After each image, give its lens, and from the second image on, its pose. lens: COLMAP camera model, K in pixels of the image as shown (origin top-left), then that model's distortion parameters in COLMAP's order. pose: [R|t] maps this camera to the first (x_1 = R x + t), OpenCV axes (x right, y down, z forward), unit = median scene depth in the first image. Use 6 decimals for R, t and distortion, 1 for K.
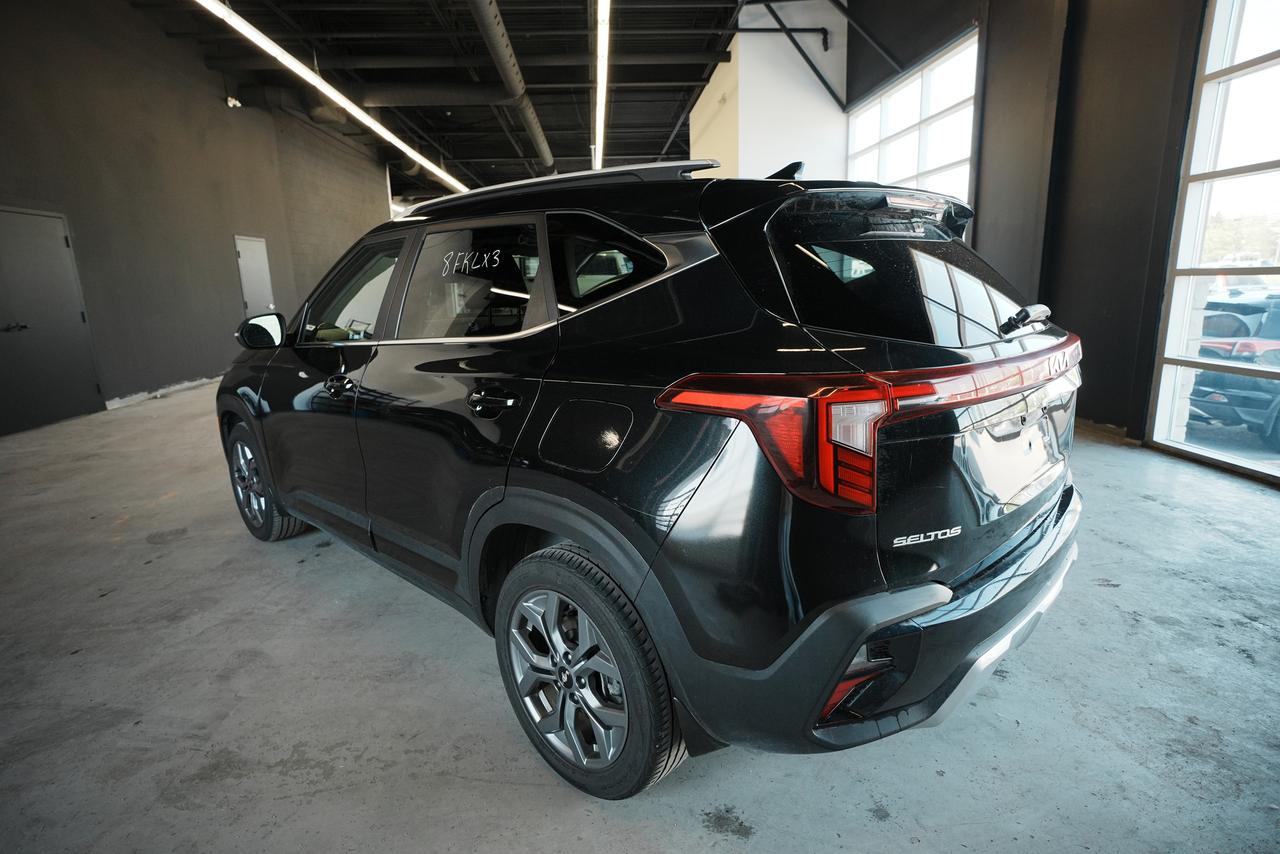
lens RADIAL K [[666.8, 0, 640.0], [0, 666.8, 427.0], [0, 0, 1]] dist [-0.002939, -0.000334]
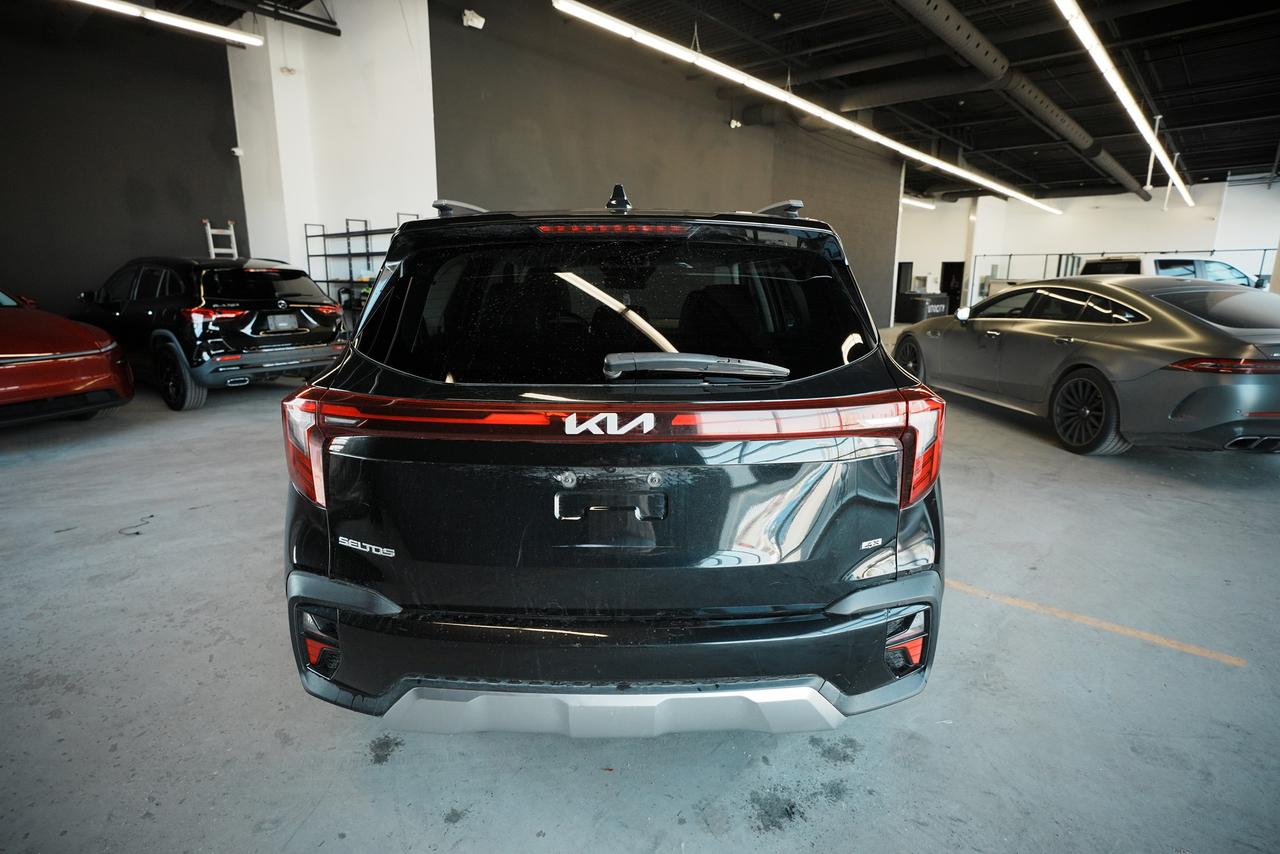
lens RADIAL K [[666.8, 0, 640.0], [0, 666.8, 427.0], [0, 0, 1]] dist [-0.002939, -0.000334]
pose [[0.705968, 0.187603, -0.682945, 0.138538], [-0.182396, 0.979913, 0.080634, -0.018990], [0.684354, 0.067642, 0.726005, 0.046981]]
